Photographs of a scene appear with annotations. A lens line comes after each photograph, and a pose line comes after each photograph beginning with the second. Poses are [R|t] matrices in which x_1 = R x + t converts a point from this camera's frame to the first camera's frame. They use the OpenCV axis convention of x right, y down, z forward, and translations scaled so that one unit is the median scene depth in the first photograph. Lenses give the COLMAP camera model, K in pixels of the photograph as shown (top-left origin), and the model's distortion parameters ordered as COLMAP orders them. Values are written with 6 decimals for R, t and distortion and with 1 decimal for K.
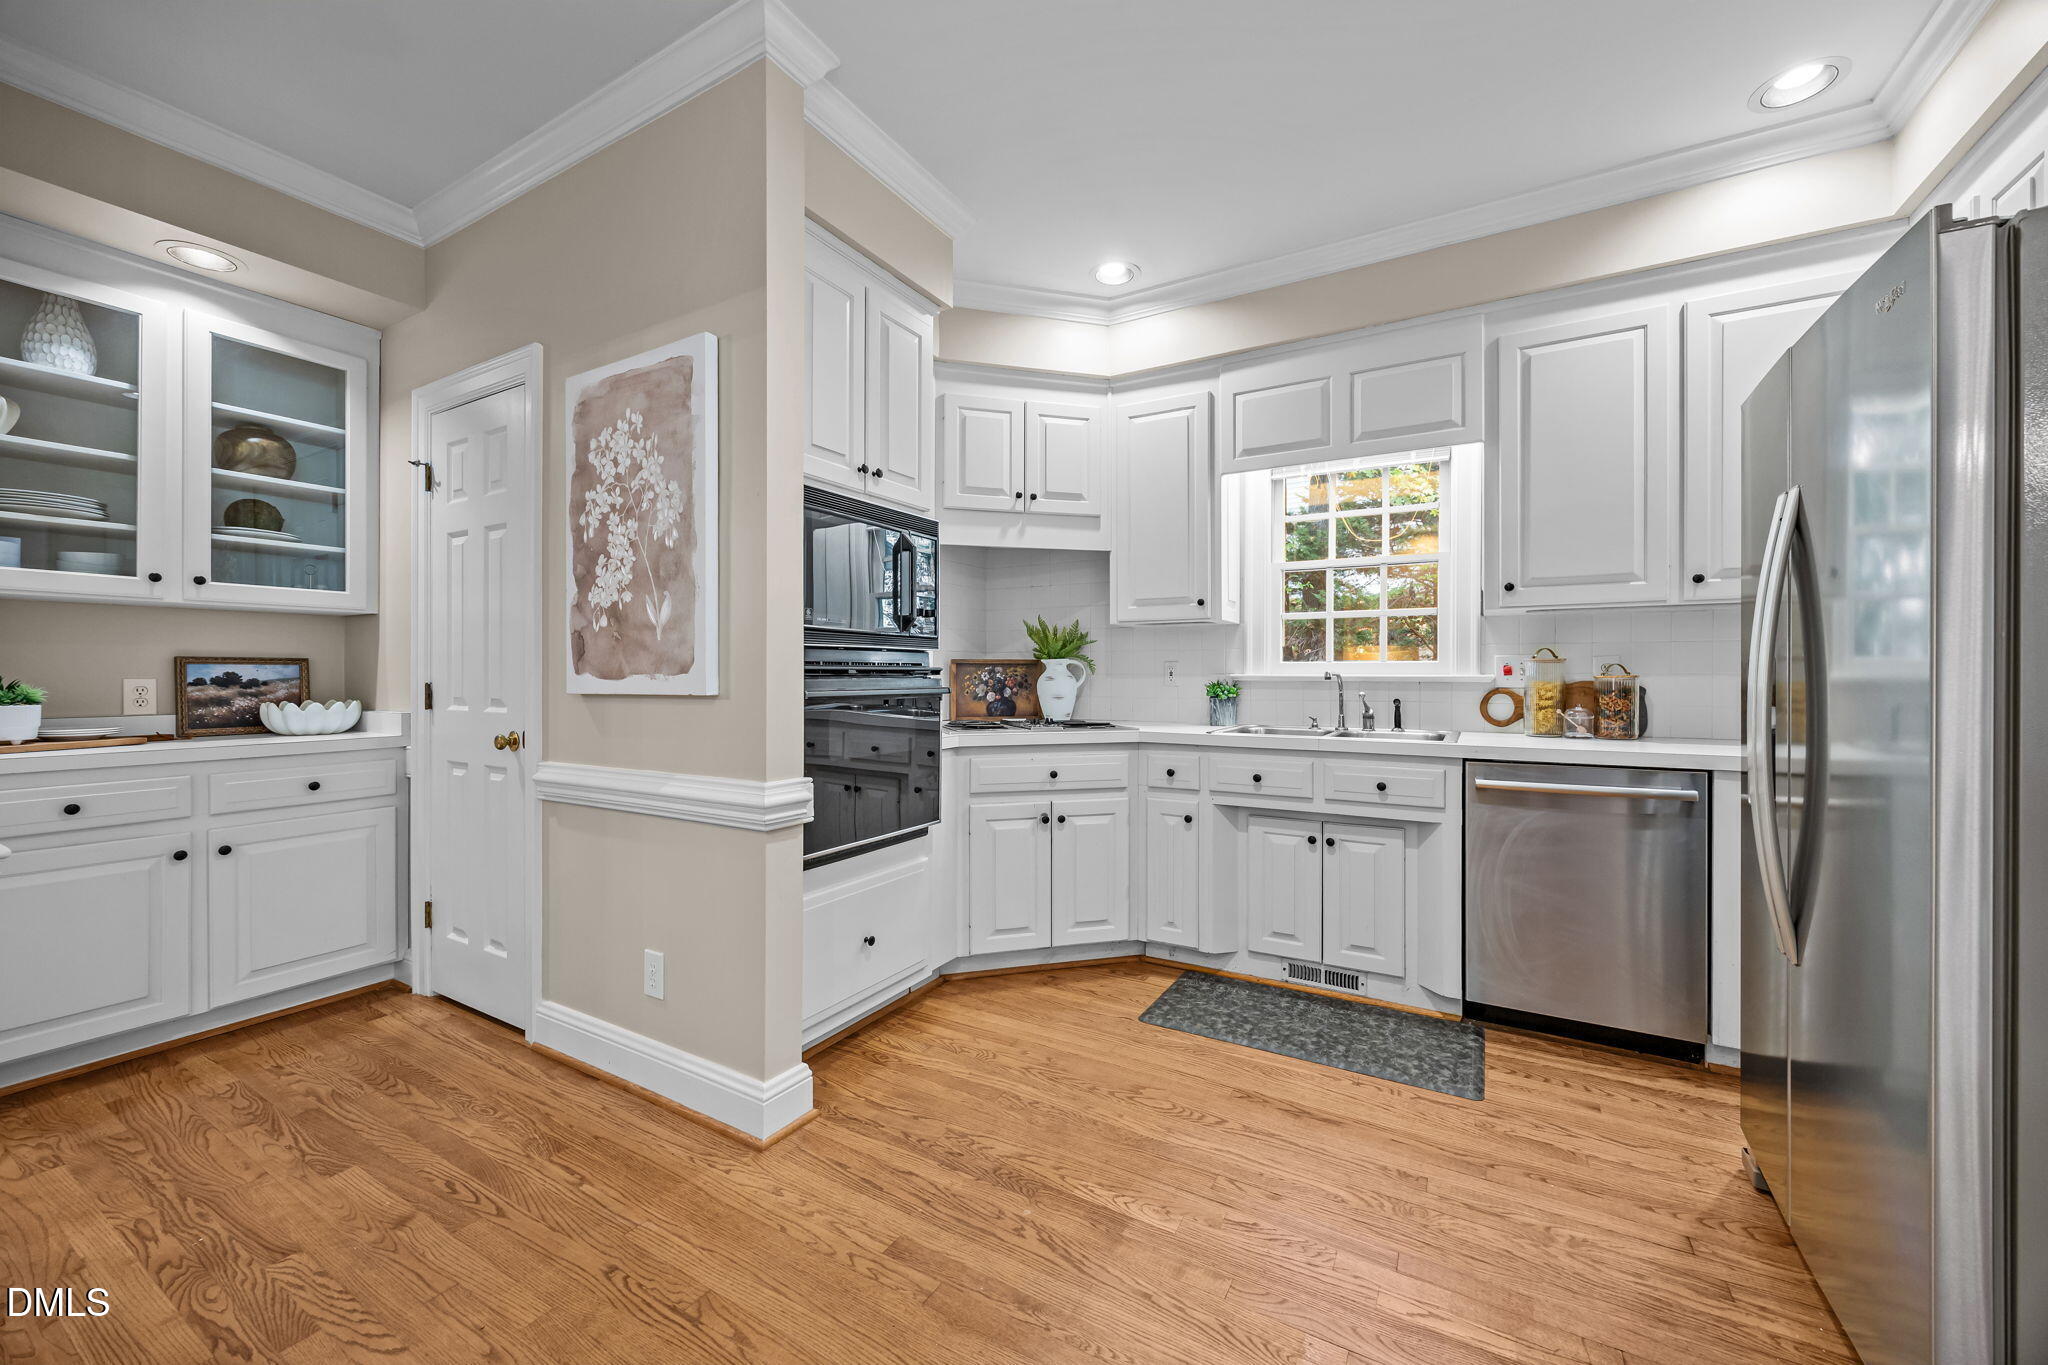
lens RADIAL K [[783.2, 0, 1019.8], [0, 783.2, 676.0], [0, 0, 1]] dist [-0.001918, -0.000211]
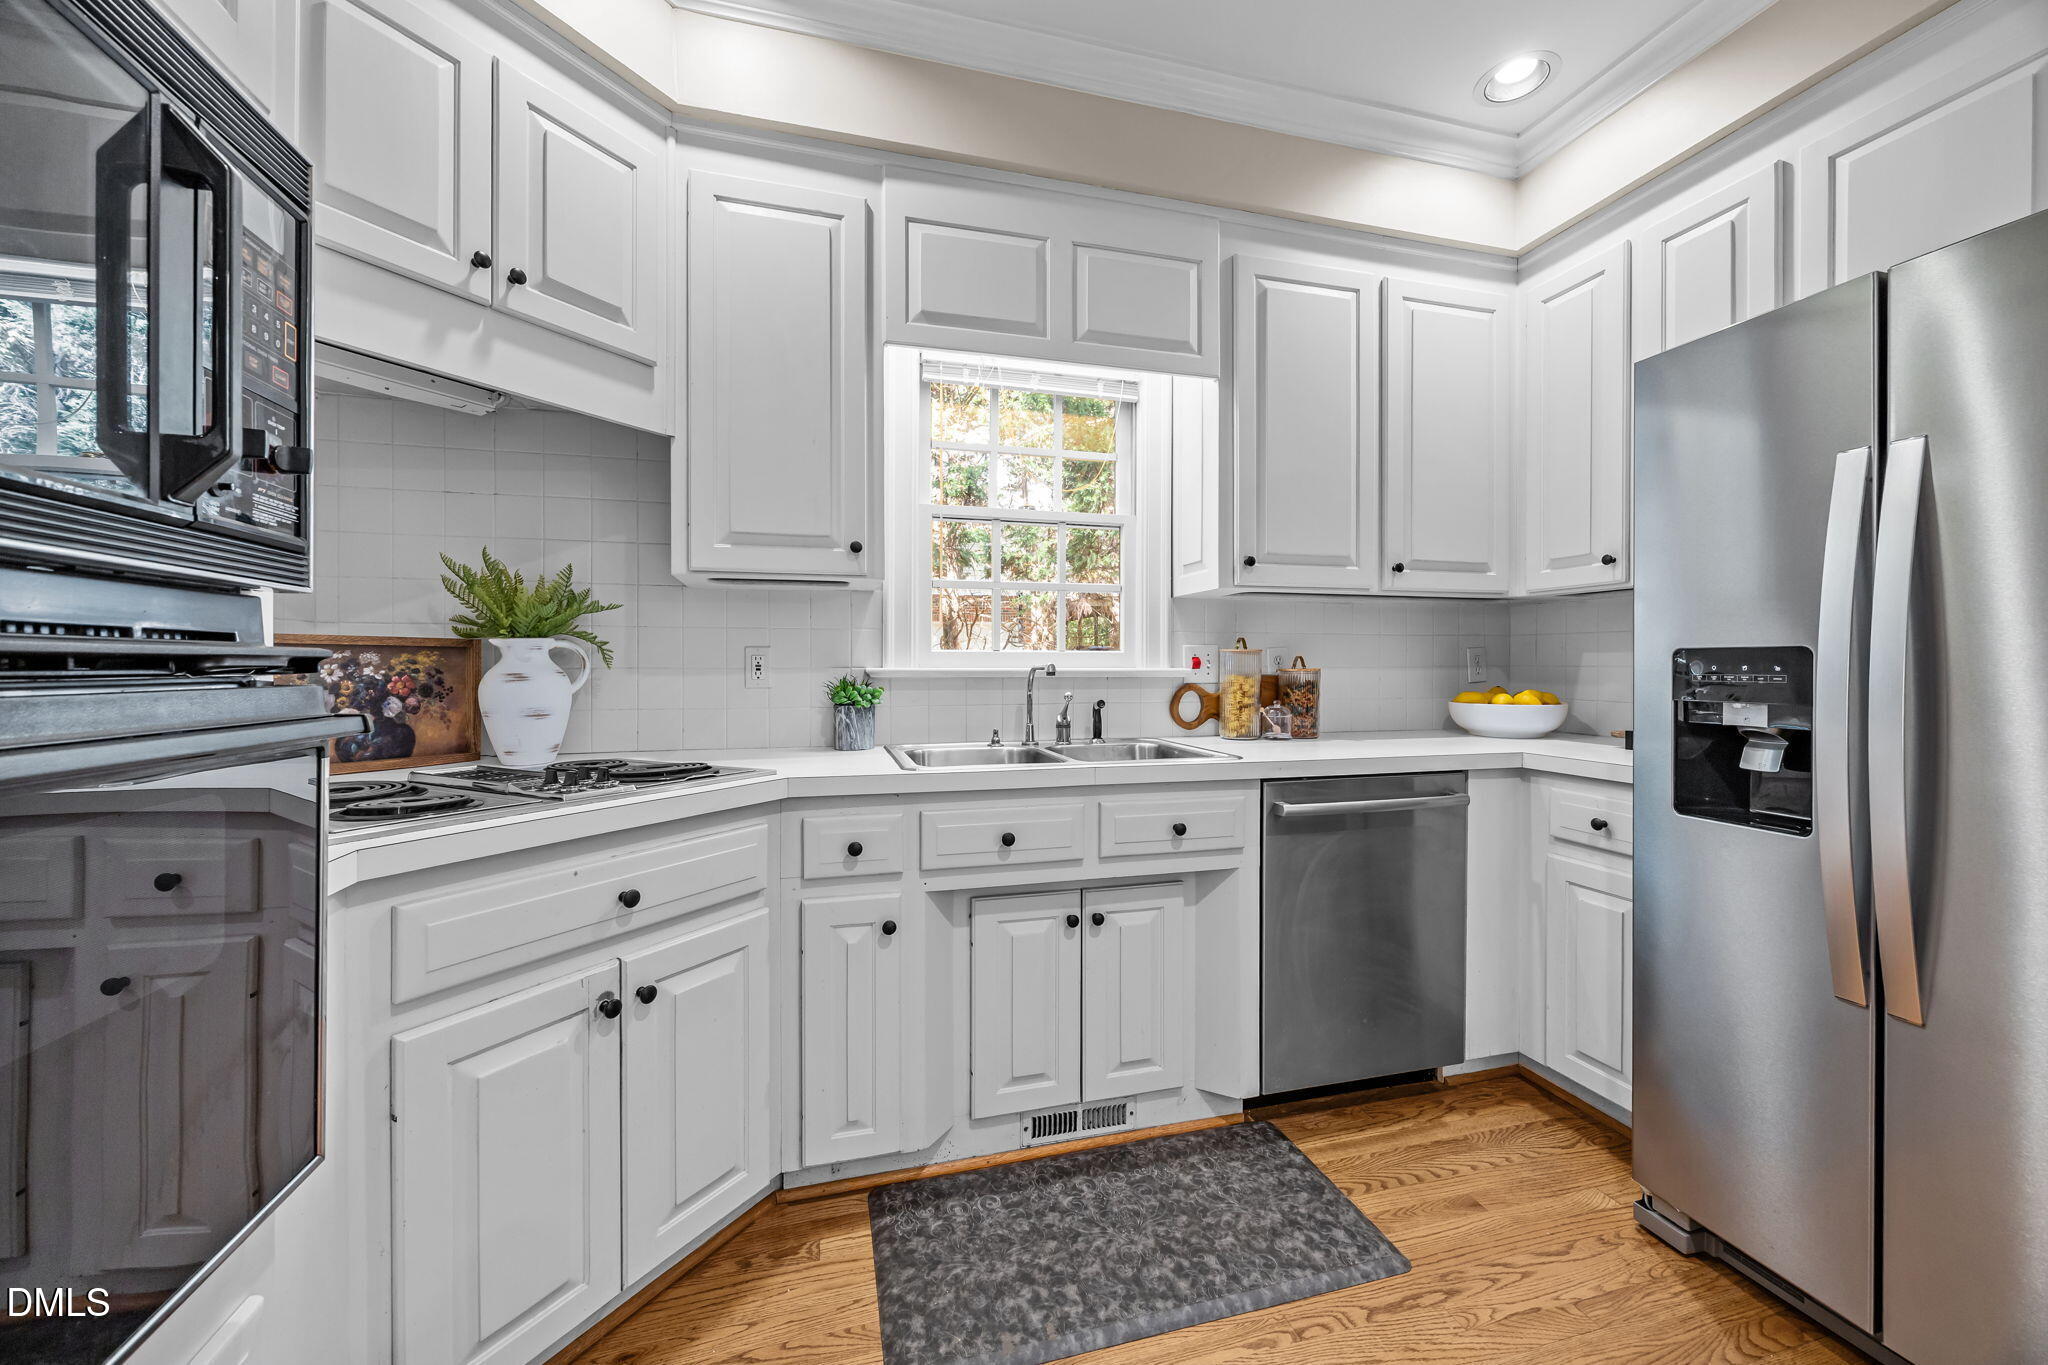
lens RADIAL K [[783.2, 0, 1028.0], [0, 783.2, 669.4], [0, 0, 1]] dist [-0.001918, -0.000211]
pose [[0.697207, -0.003036, 0.716864, -0.117080], [0.002746, 0.999995, 0.001564, -0.002175], [-0.716865, 0.000879, 0.697212, 0.547609]]
